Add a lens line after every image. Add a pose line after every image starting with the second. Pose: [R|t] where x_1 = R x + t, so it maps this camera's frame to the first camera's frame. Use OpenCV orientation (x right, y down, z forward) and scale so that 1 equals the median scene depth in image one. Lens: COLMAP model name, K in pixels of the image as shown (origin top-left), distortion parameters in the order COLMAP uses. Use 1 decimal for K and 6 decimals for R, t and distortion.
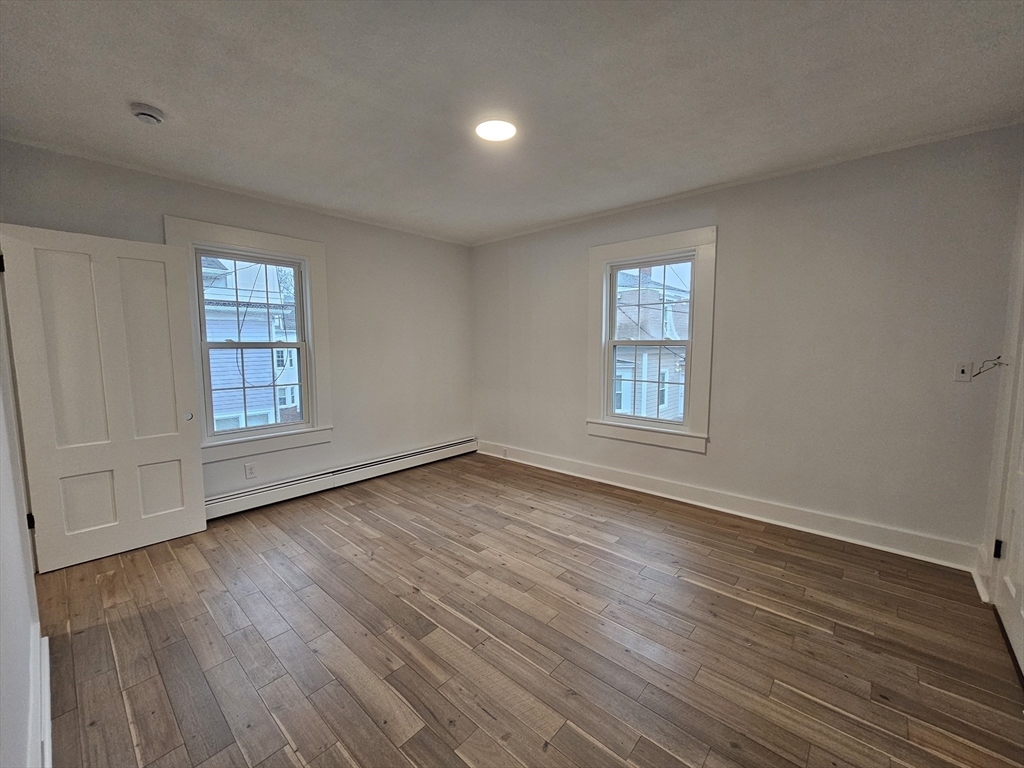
lens RADIAL K [[417.2, 0, 510.4], [0, 417.2, 383.5], [0, 0, 1]] dist [-0.000807, 0.000050]
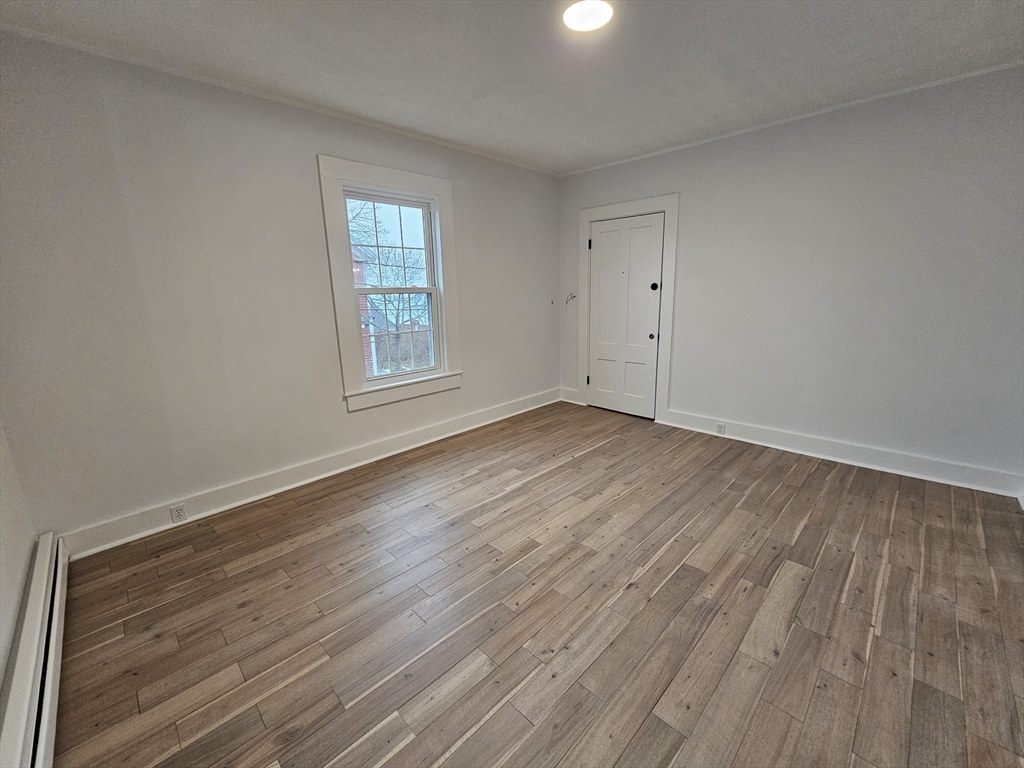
lens RADIAL K [[417.2, 0, 510.4], [0, 417.2, 383.5], [0, 0, 1]] dist [-0.000807, 0.000050]
pose [[0.052298, -0.216002, 0.974991, -0.789037], [0.121614, 0.970438, 0.208470, -0.079917], [-0.991199, 0.107670, 0.077021, 0.930228]]
